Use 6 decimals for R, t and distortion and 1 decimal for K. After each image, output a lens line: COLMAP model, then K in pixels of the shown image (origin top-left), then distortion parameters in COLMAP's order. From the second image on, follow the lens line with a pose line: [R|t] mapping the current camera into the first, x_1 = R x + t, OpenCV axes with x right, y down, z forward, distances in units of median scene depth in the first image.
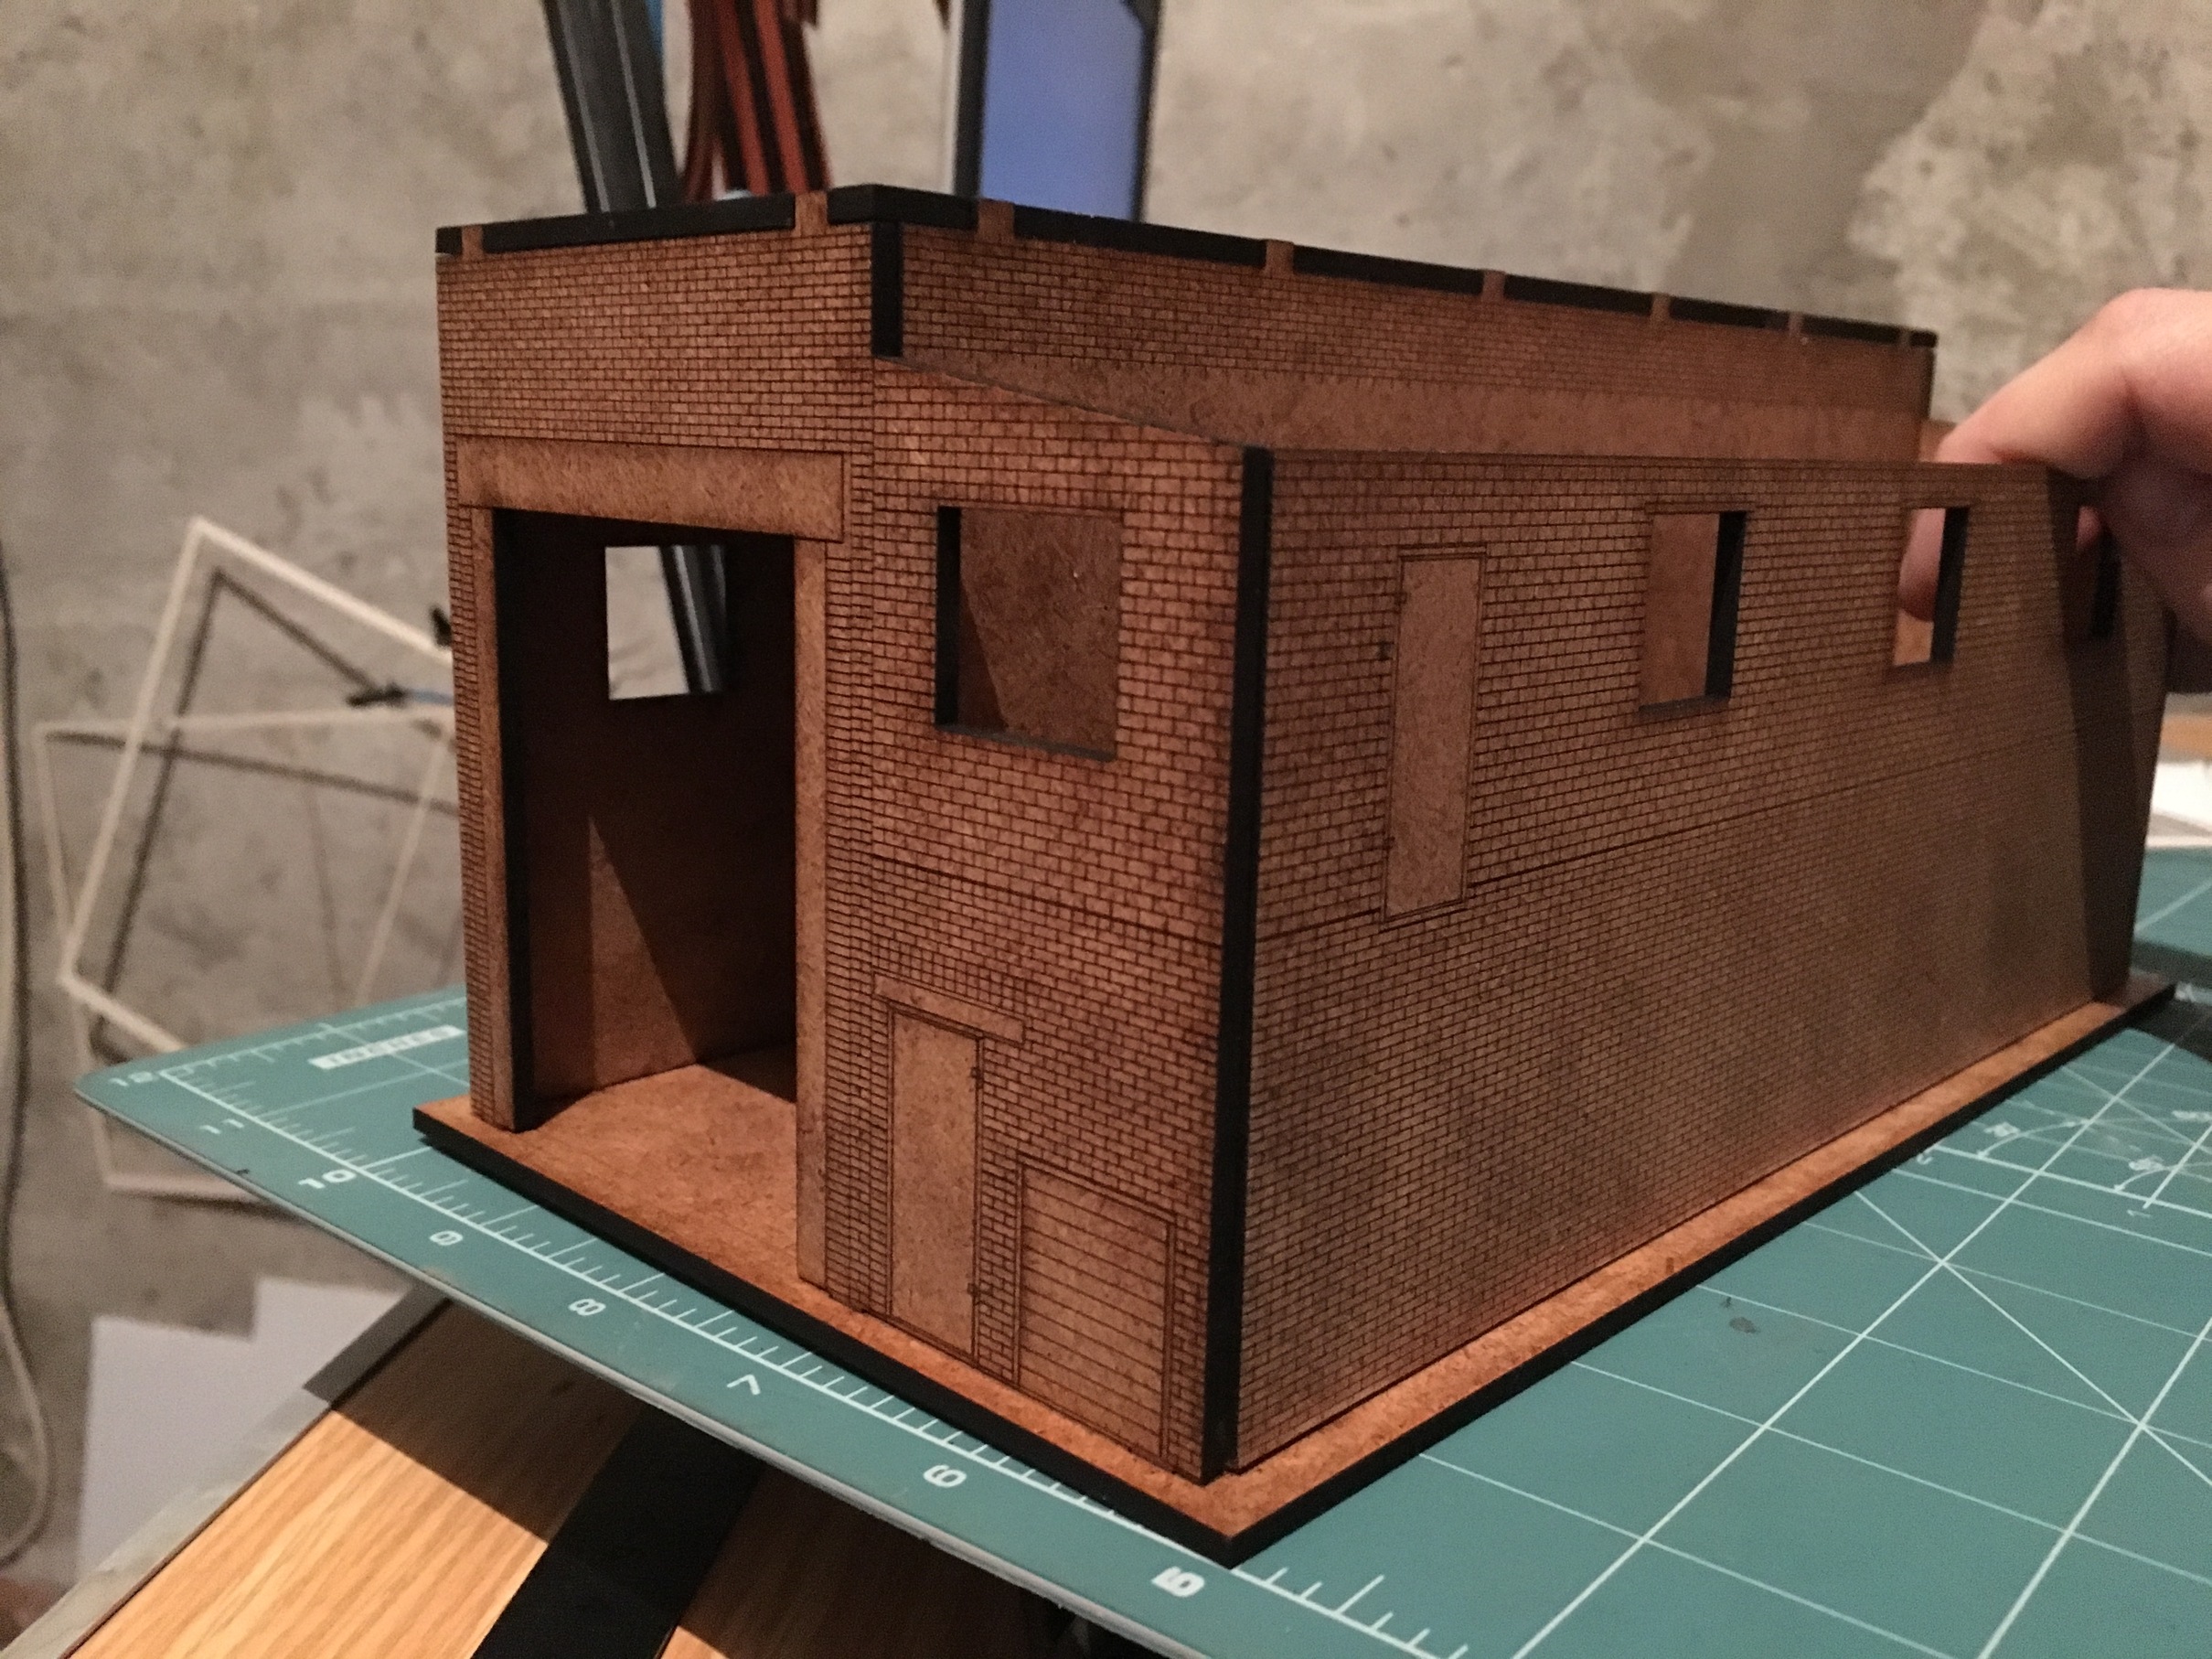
lens RADIAL K [[1924.6, 0, 1109.7], [0, 1924.6, 827.3], [0, 0, 1]] dist [0.039849, -0.019528]
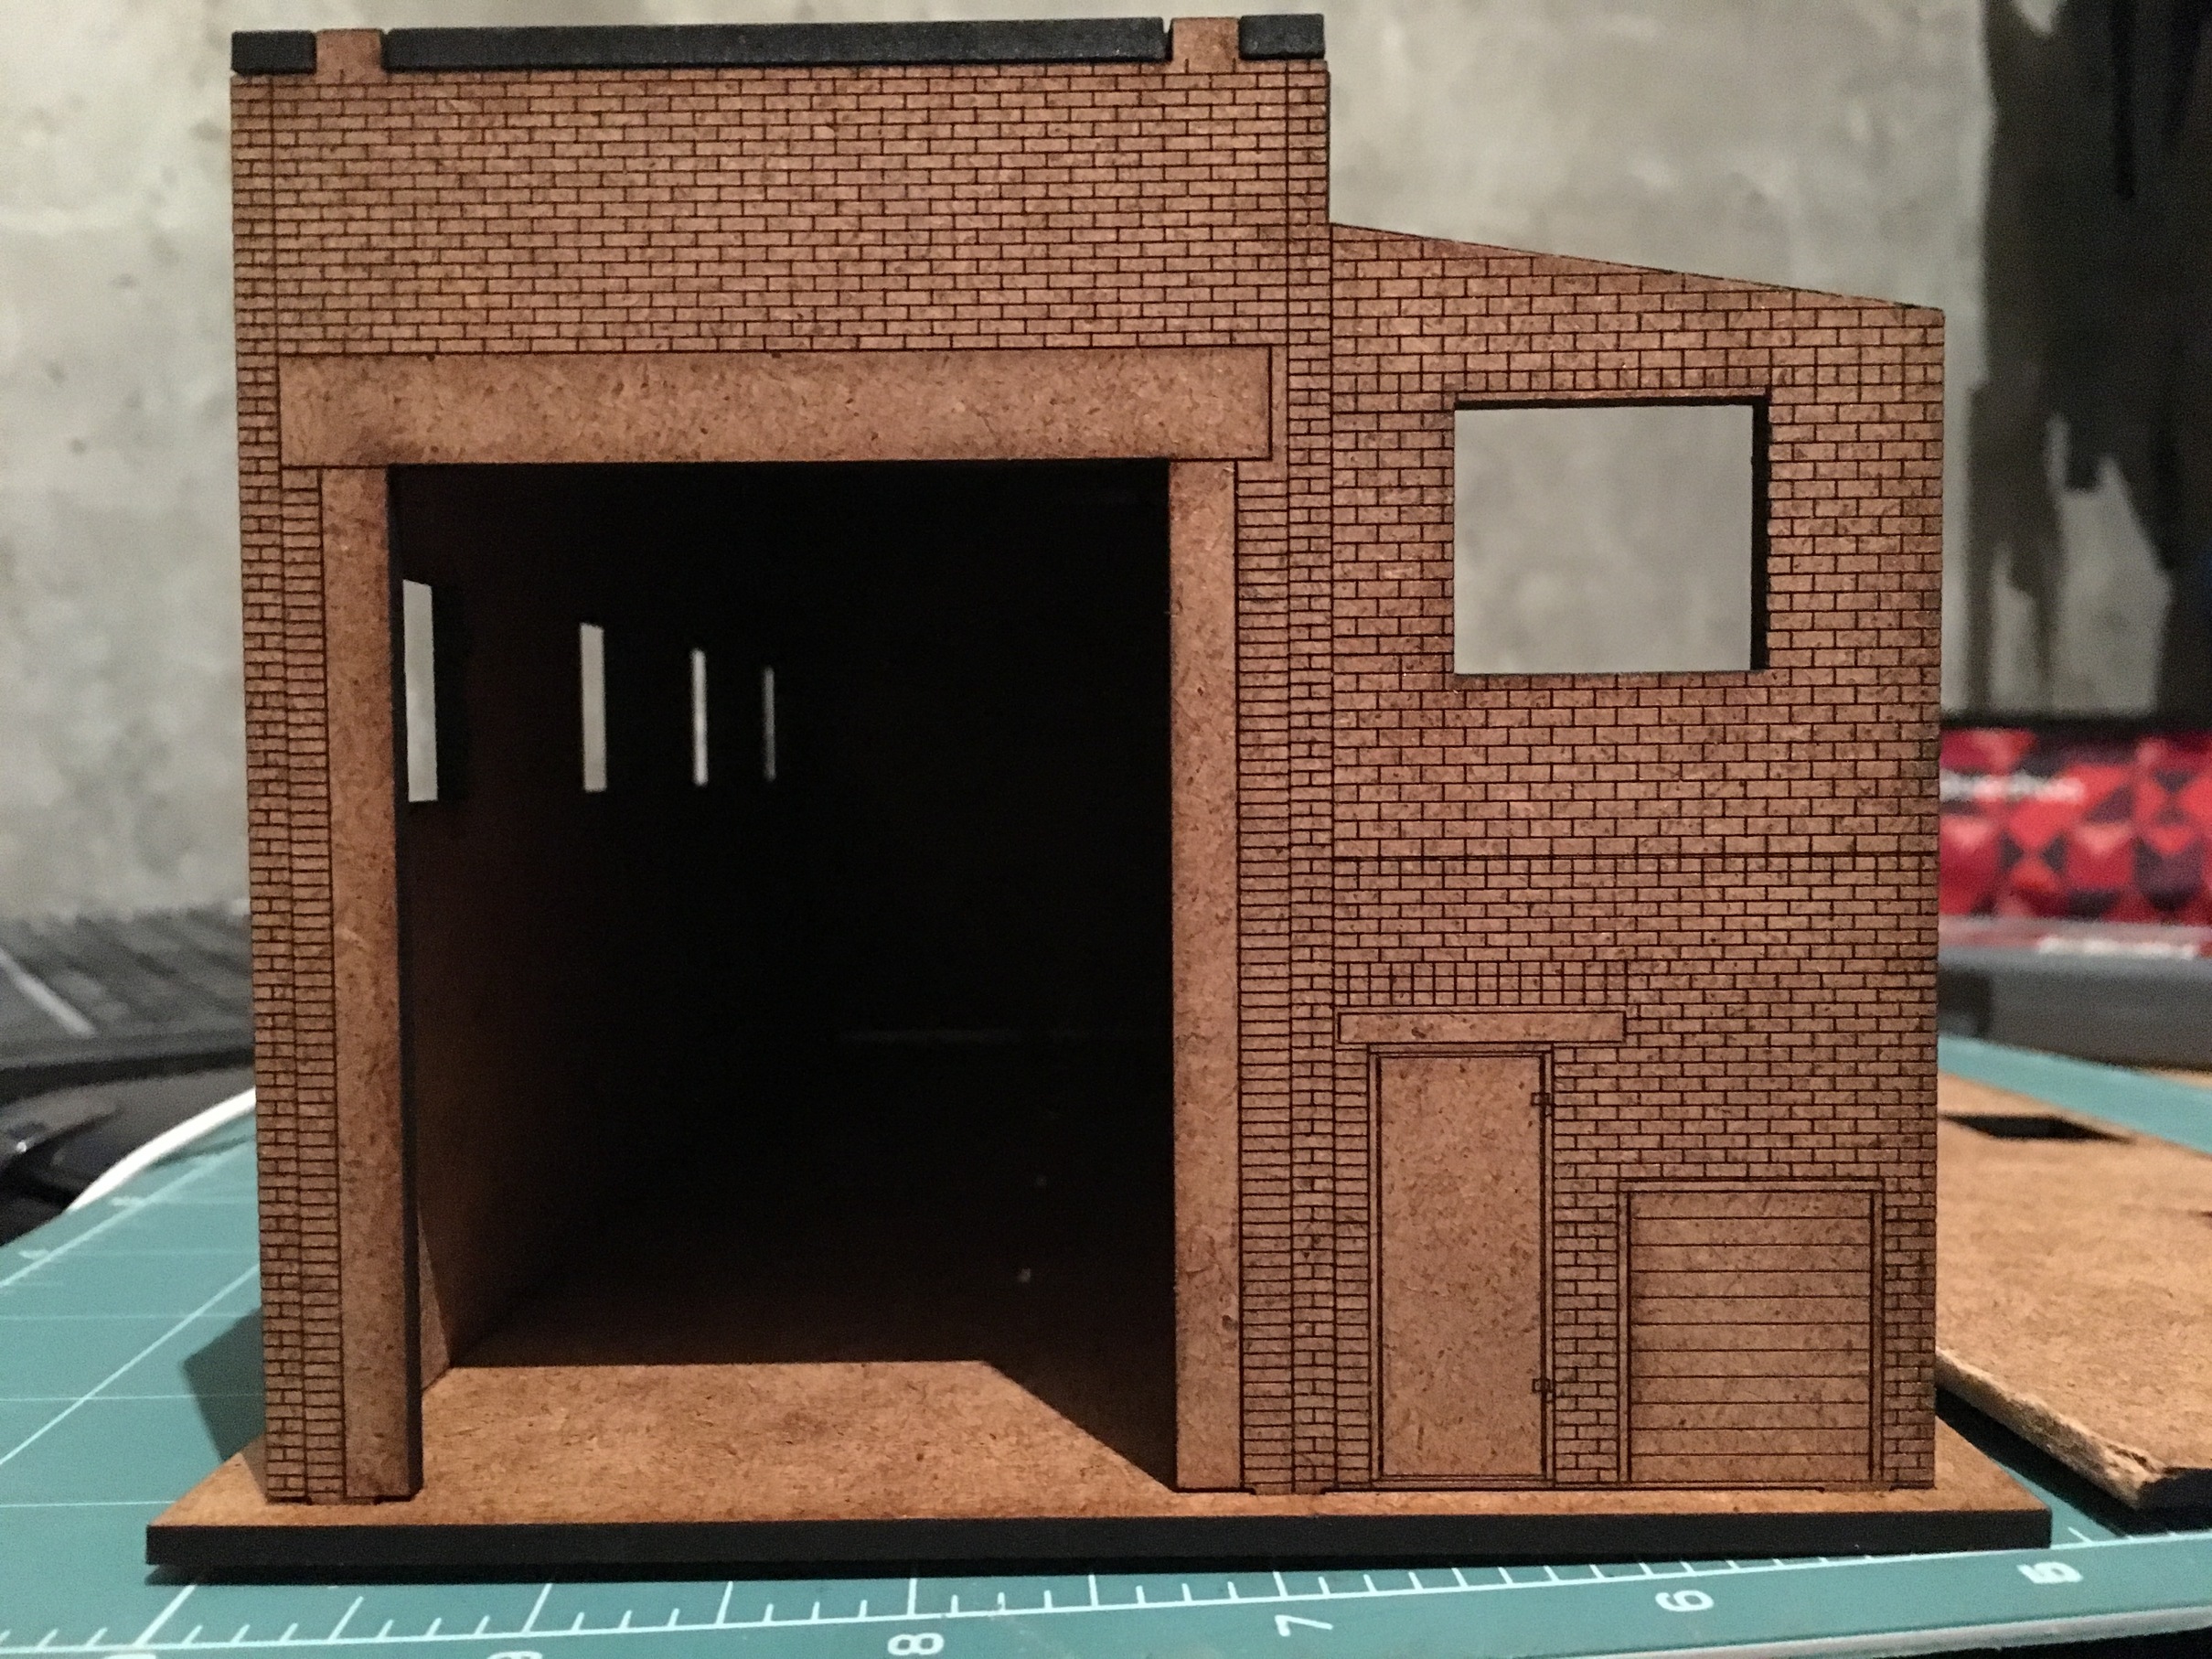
lens RADIAL K [[1924.6, 0, 1109.7], [0, 1924.6, 827.3], [0, 0, 1]] dist [0.039849, -0.019528]
pose [[0.729749, -0.062771, 0.680828, -0.736007], [0.166292, 0.982170, -0.087687, 0.056633], [-0.663185, 0.177206, 0.727175, 0.510100]]
